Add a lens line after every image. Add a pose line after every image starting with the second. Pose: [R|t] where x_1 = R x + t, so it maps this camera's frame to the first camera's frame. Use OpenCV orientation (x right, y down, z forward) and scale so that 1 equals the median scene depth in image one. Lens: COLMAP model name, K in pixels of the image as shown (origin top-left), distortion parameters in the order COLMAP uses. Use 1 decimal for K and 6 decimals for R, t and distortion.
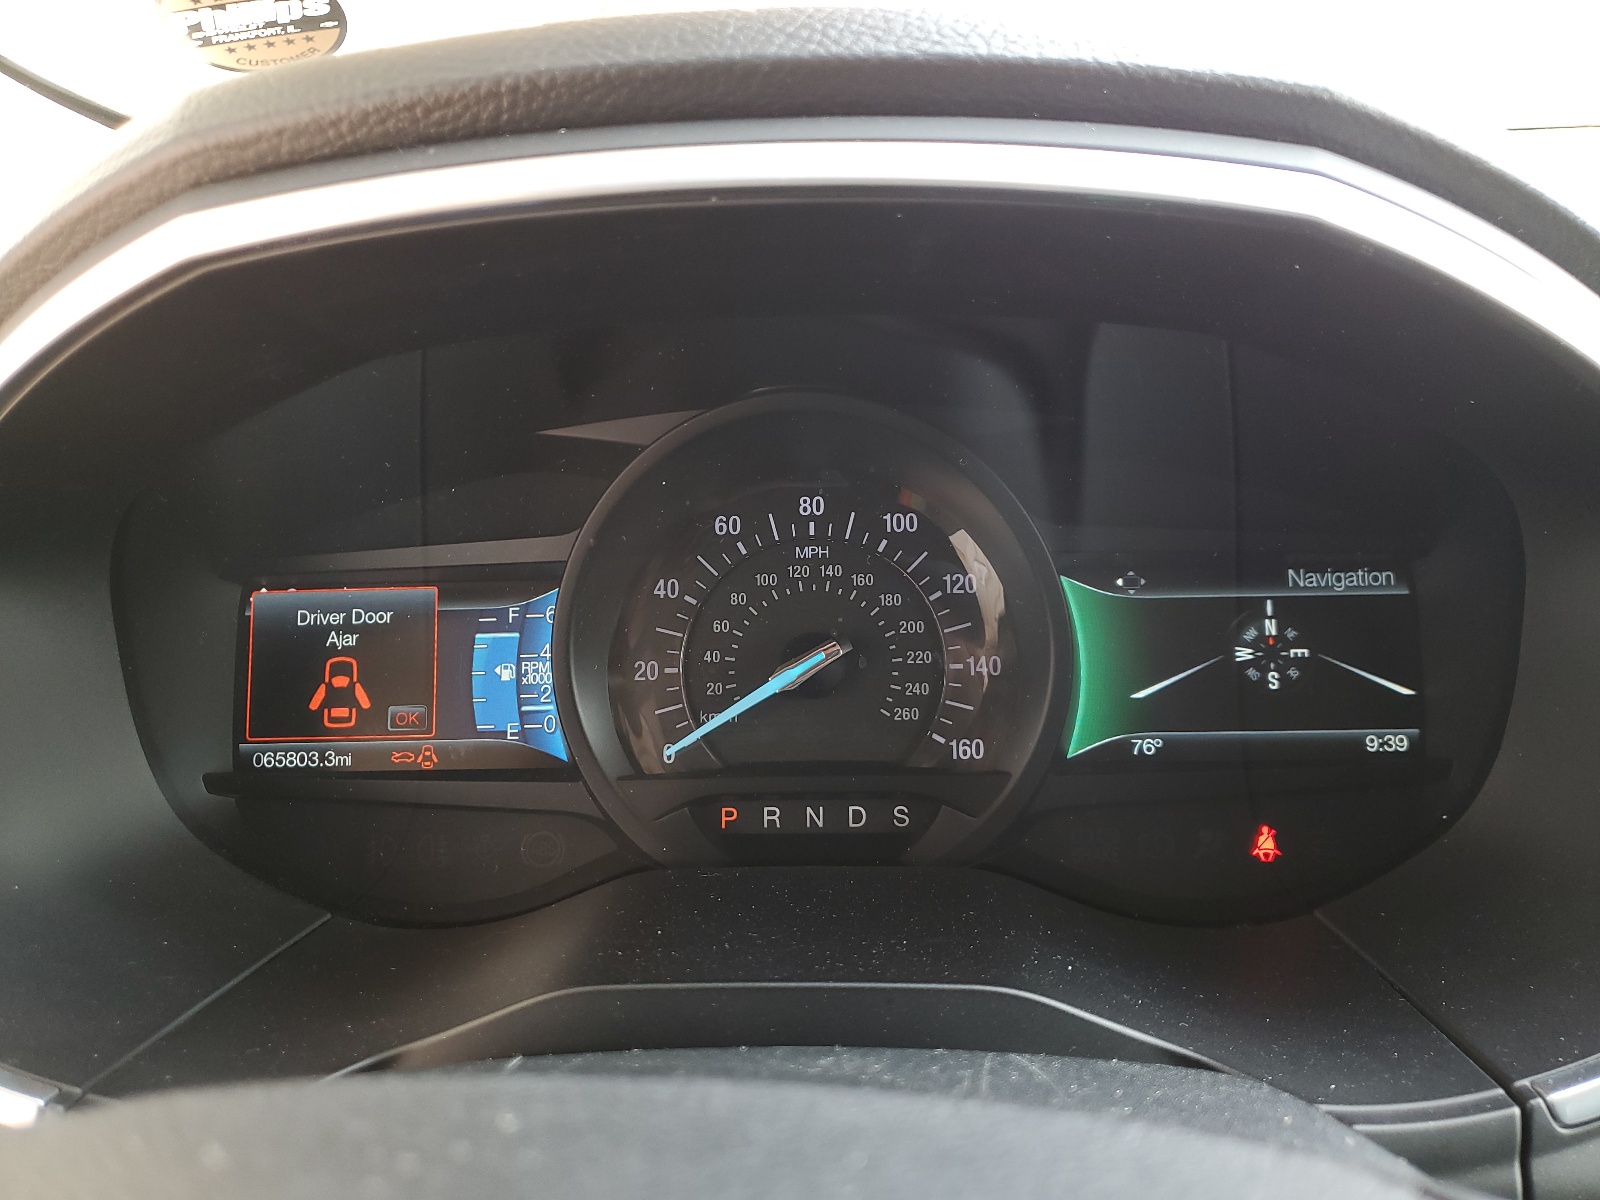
lens RADIAL K [[1213.7, 0, 799.5], [0, 1213.7, 601.7], [0, 0, 1]] dist [0.006375, 0.001403]
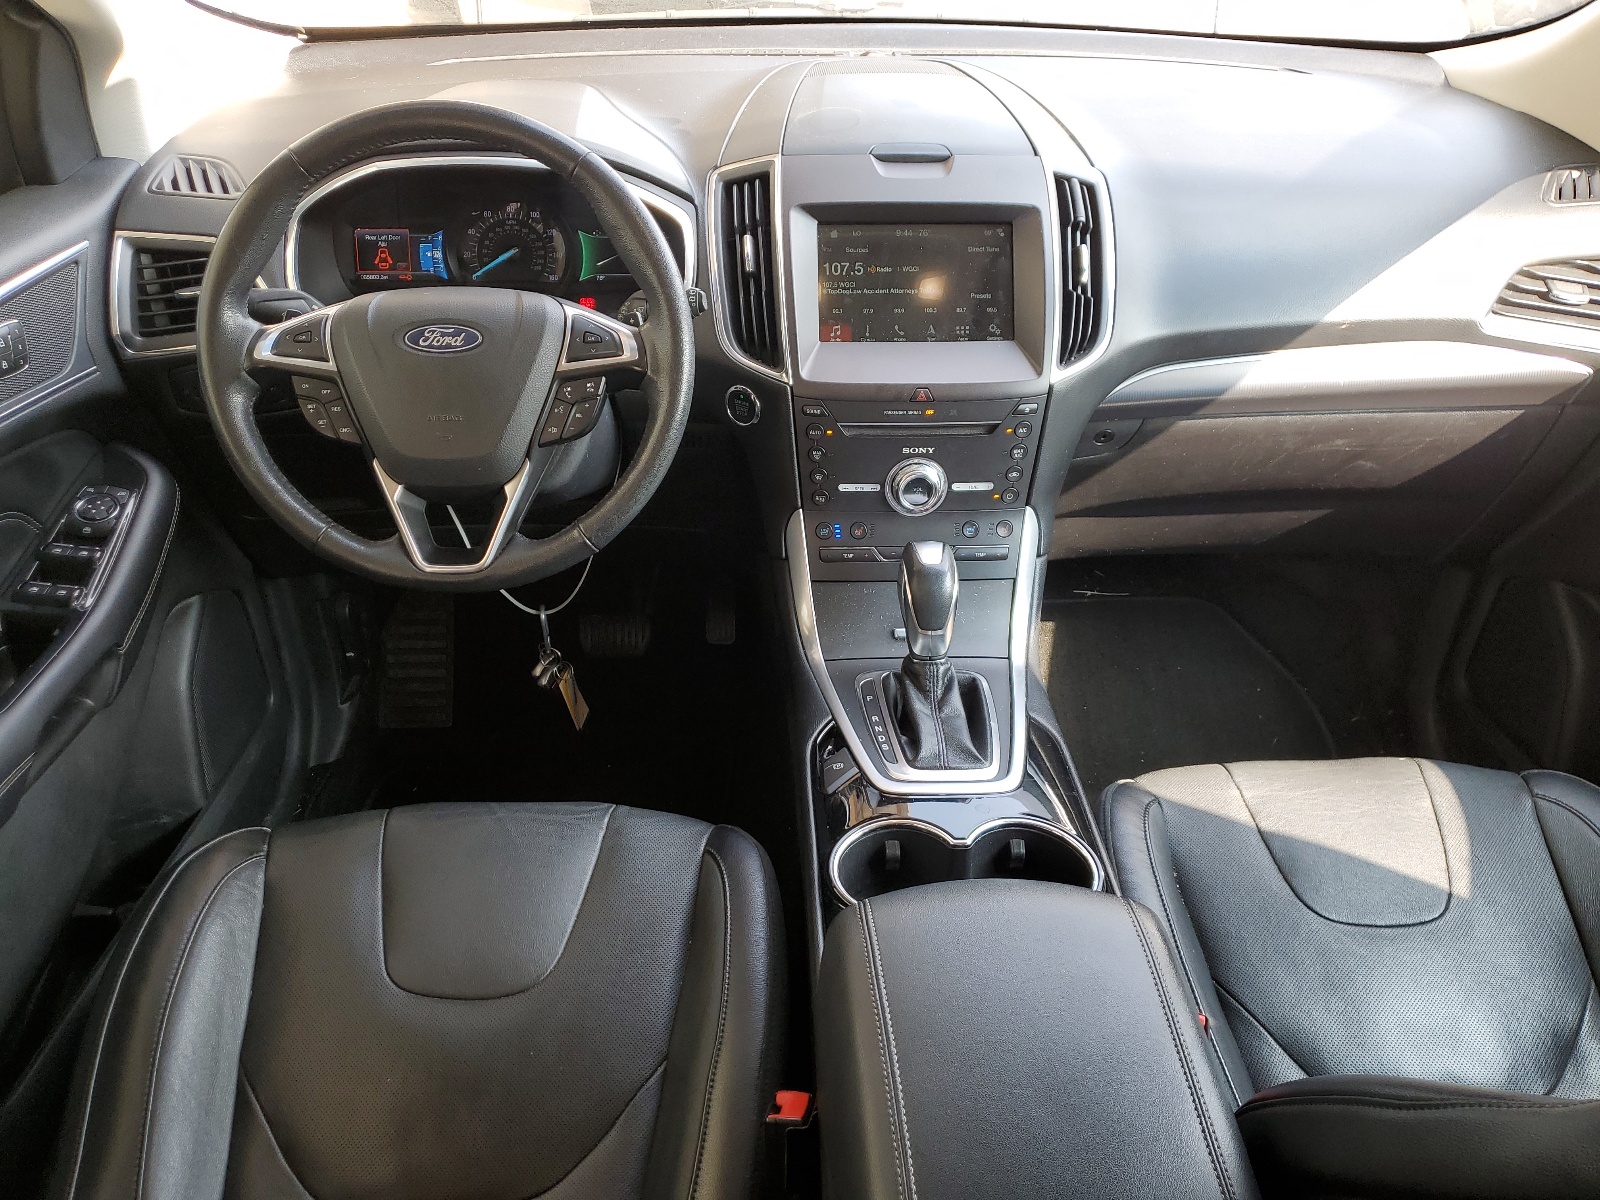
lens RADIAL K [[1213.7, 0, 801.3], [0, 1213.7, 599.7], [0, 0, 1]] dist [0.006375, 0.001403]
pose [[0.997469, 0.006006, 0.070849, 0.642209], [-0.025823, 0.958994, 0.282249, -0.006144], [-0.066249, -0.283364, 0.956721, -2.957875]]
